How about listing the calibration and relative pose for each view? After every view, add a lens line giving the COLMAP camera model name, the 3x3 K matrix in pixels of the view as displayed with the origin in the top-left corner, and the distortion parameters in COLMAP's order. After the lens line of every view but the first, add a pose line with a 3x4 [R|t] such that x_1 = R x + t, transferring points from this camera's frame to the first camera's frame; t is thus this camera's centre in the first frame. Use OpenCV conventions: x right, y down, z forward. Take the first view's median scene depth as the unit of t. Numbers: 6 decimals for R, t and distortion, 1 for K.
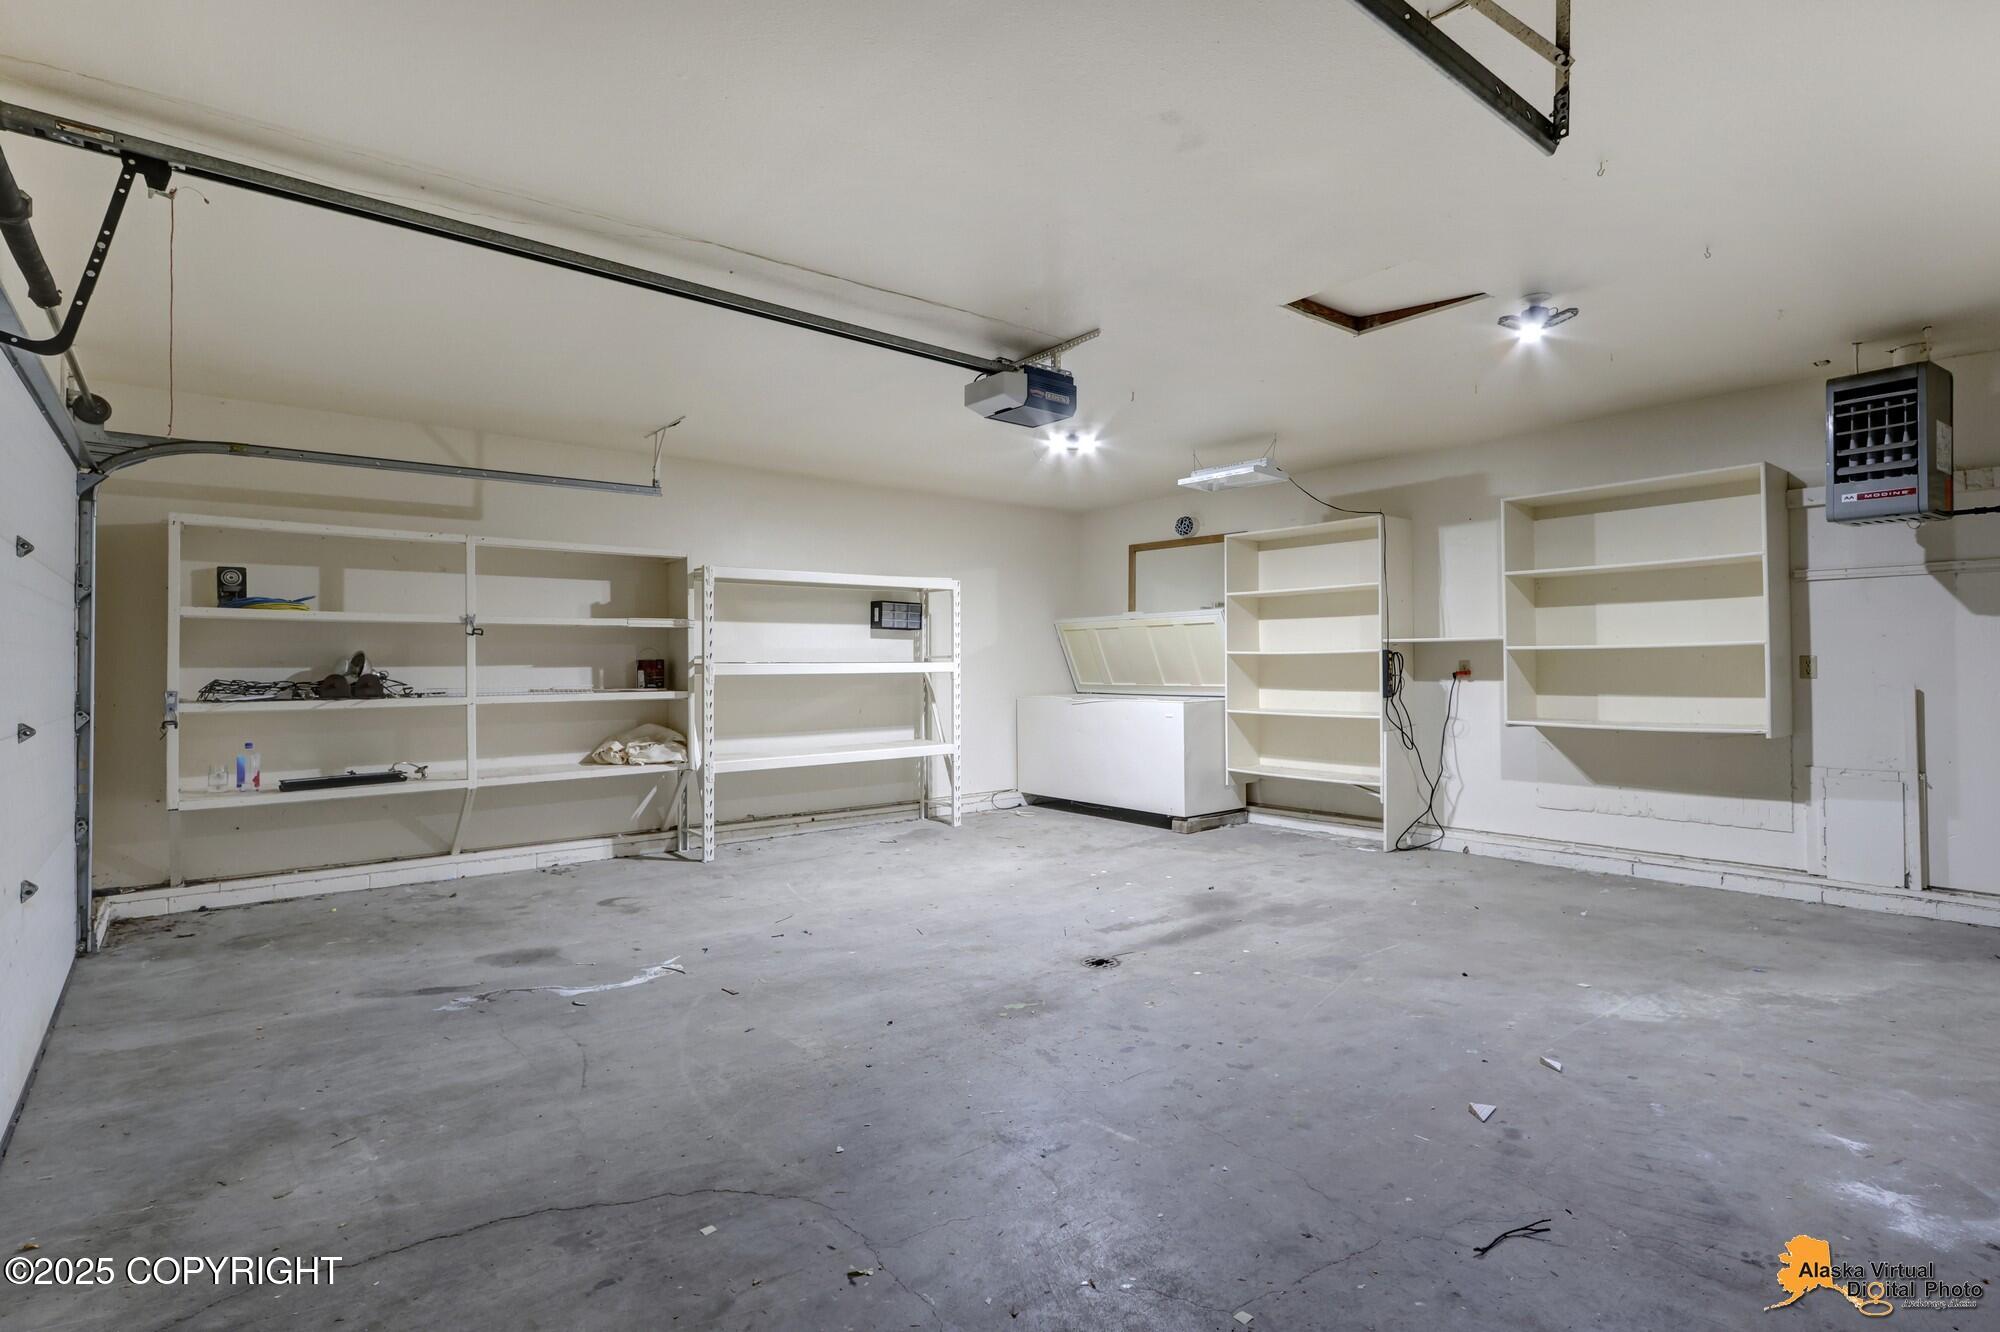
lens RADIAL K [[980.9, 0, 998.2], [0, 980.9, 662.2], [0, 0, 1]] dist [-0.000209, 0.000069]
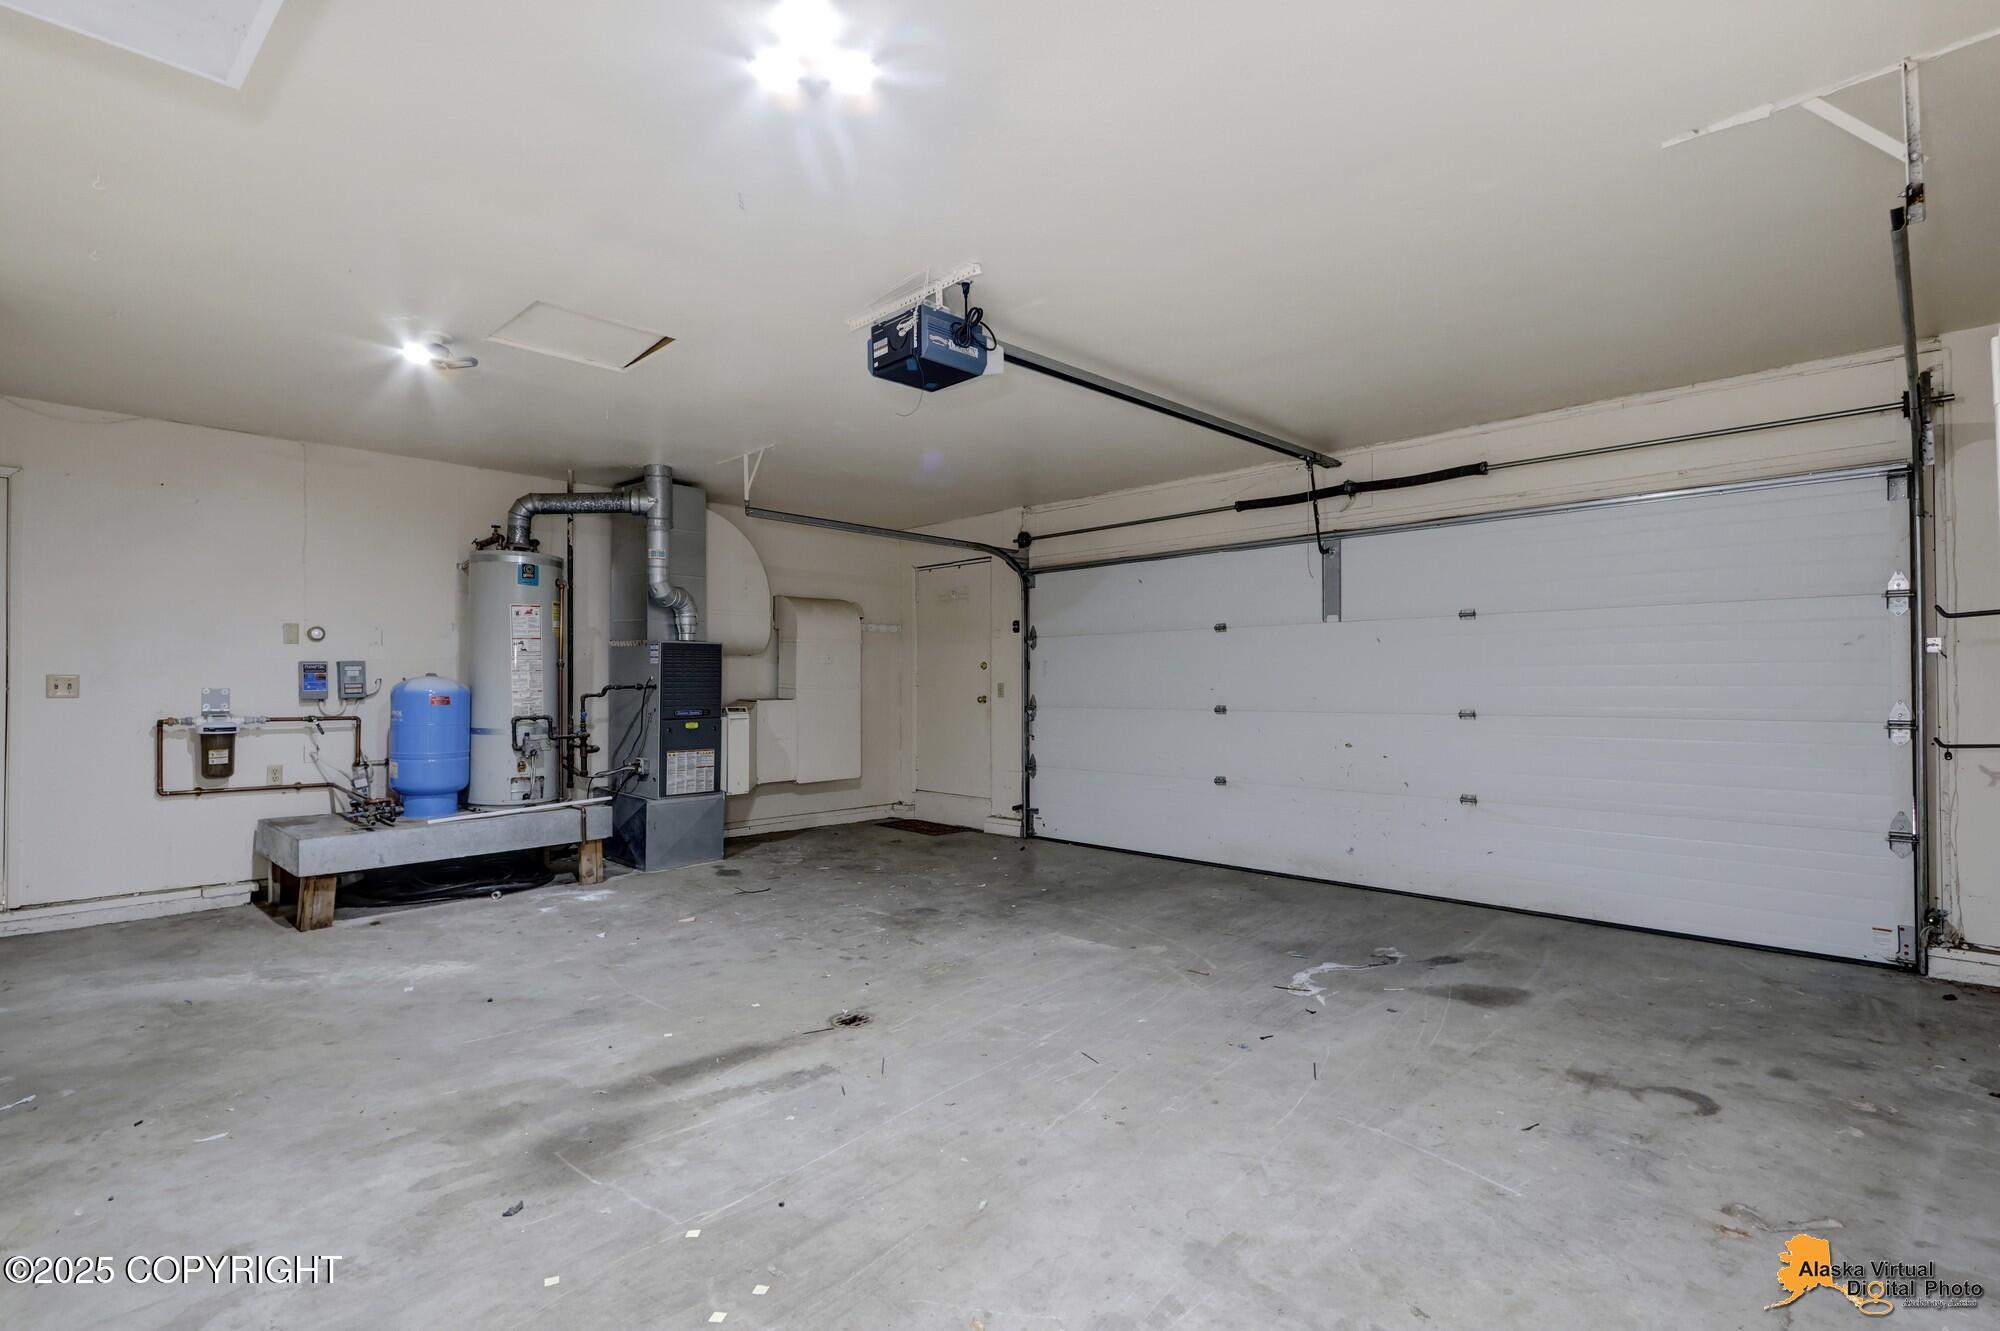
lens RADIAL K [[980.9, 0, 1002.2], [0, 980.9, 670.8], [0, 0, 1]] dist [-0.000209, 0.000069]
pose [[-0.992548, 0.008561, -0.121556, 0.082575], [0.011173, 0.999721, -0.020824, 0.012619], [0.121343, -0.022027, -0.992366, 2.120323]]
